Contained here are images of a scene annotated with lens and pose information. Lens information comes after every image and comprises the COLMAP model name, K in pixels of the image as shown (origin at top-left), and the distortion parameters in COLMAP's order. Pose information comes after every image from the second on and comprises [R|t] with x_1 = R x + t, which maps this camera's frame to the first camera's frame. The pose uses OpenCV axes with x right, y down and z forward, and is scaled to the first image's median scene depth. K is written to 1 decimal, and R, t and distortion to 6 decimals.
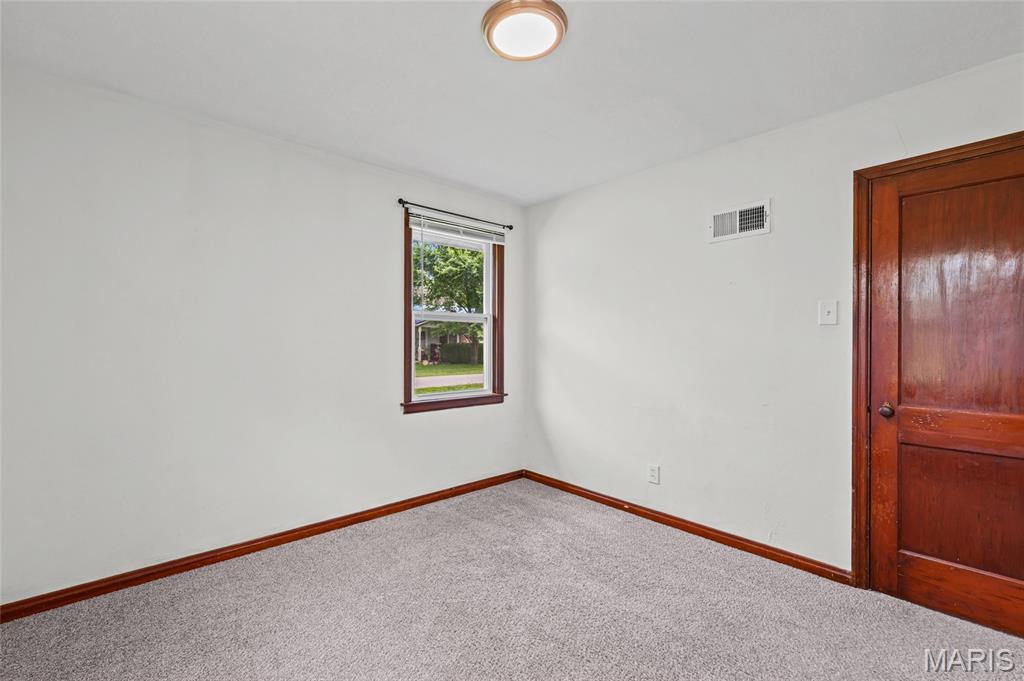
lens RADIAL K [[442.6, 0, 510.1], [0, 442.6, 337.3], [0, 0, 1]] dist [0.002023, 0.000364]
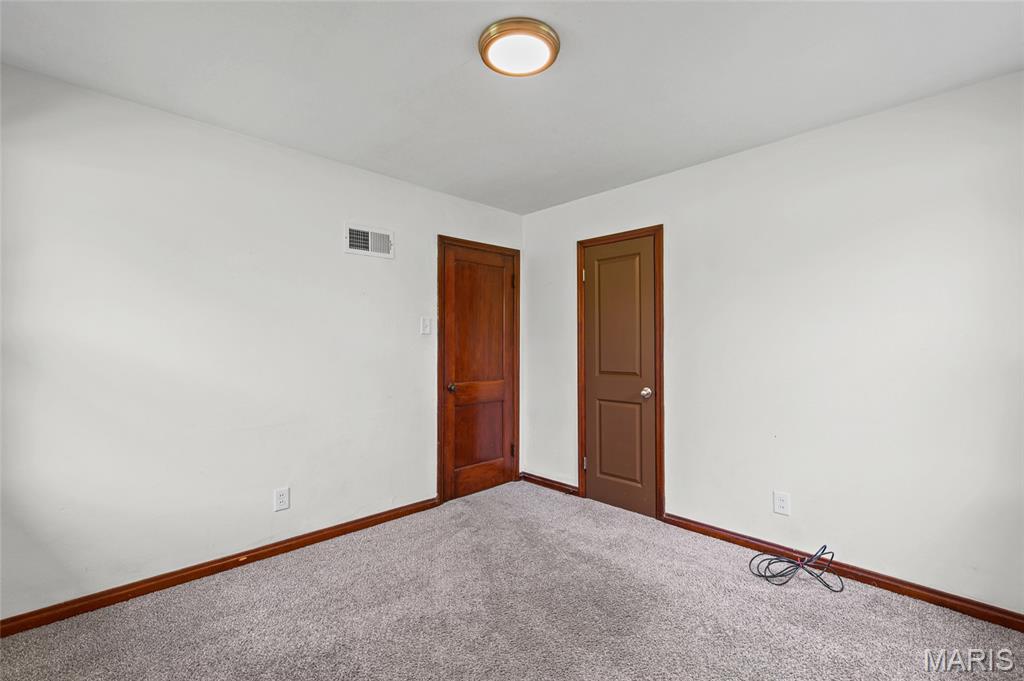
lens RADIAL K [[442.6, 0, 514.2], [0, 442.6, 339.9], [0, 0, 1]] dist [0.002023, 0.000364]
pose [[-0.022829, 0.007031, 0.999715, -0.741255], [-0.006343, 0.999954, -0.007178, -0.000777], [-0.999719, -0.006506, -0.022783, 0.755523]]
